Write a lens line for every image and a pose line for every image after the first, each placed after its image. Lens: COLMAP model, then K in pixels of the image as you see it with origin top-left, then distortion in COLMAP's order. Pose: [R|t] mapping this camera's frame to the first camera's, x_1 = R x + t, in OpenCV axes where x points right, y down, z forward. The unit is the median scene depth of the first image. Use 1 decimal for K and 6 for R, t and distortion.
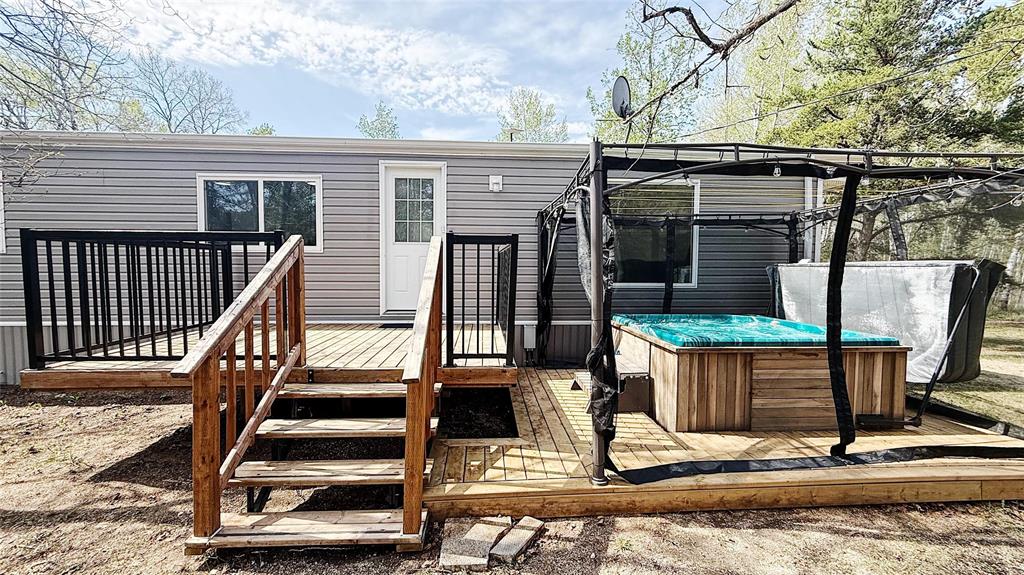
lens RADIAL K [[409.5, 0, 506.8], [0, 409.5, 286.8], [0, 0, 1]] dist [0.000469, 0.000369]
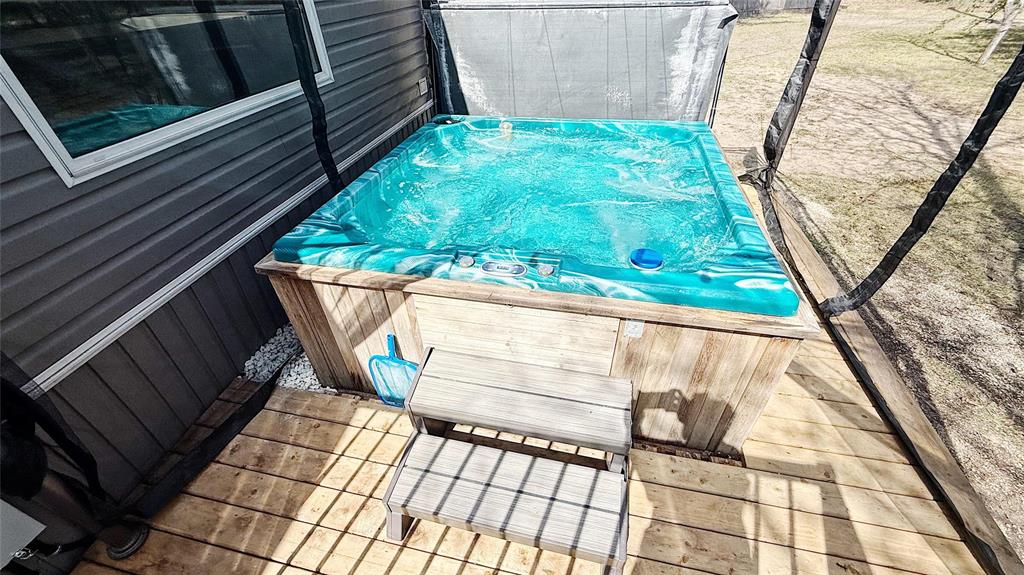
lens RADIAL K [[409.5, 0, 506.8], [0, 409.5, 286.8], [0, 0, 1]] dist [0.000469, 0.000369]
pose [[0.265578, -0.596429, 0.757457, 0.086005], [0.072897, 0.795845, 0.601096, -0.139293], [-0.961329, -0.104421, 0.254837, 1.312423]]
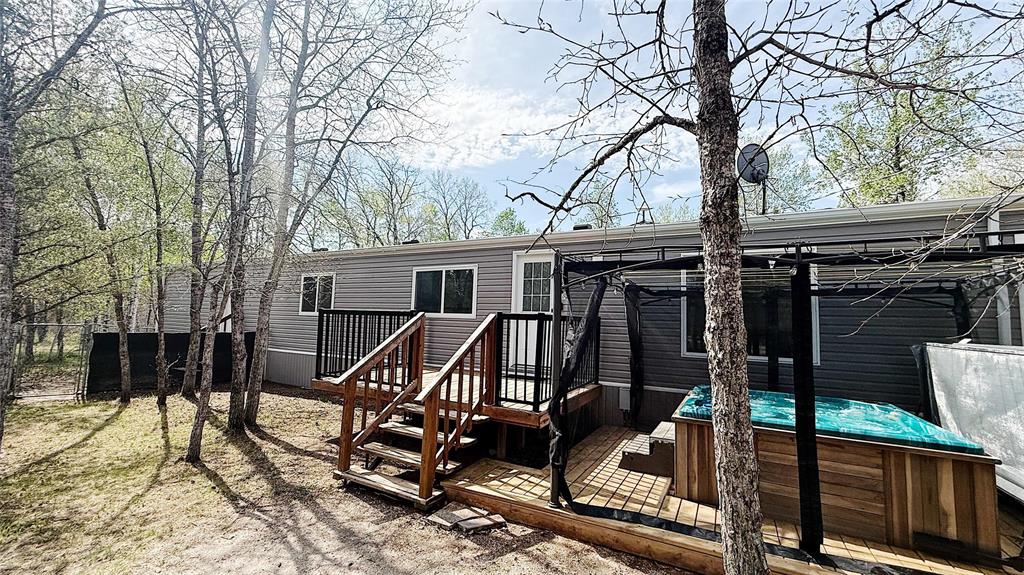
lens RADIAL K [[425.5, 0, 512.0], [0, 425.5, 287.5], [0, 0, 1]] dist [0.001947, 0.000334]
pose [[0.843737, -0.020251, -0.536374, 0.743302], [-0.048211, 0.992390, -0.113306, -0.049441], [0.534587, 0.121459, 0.836340, -0.258937]]
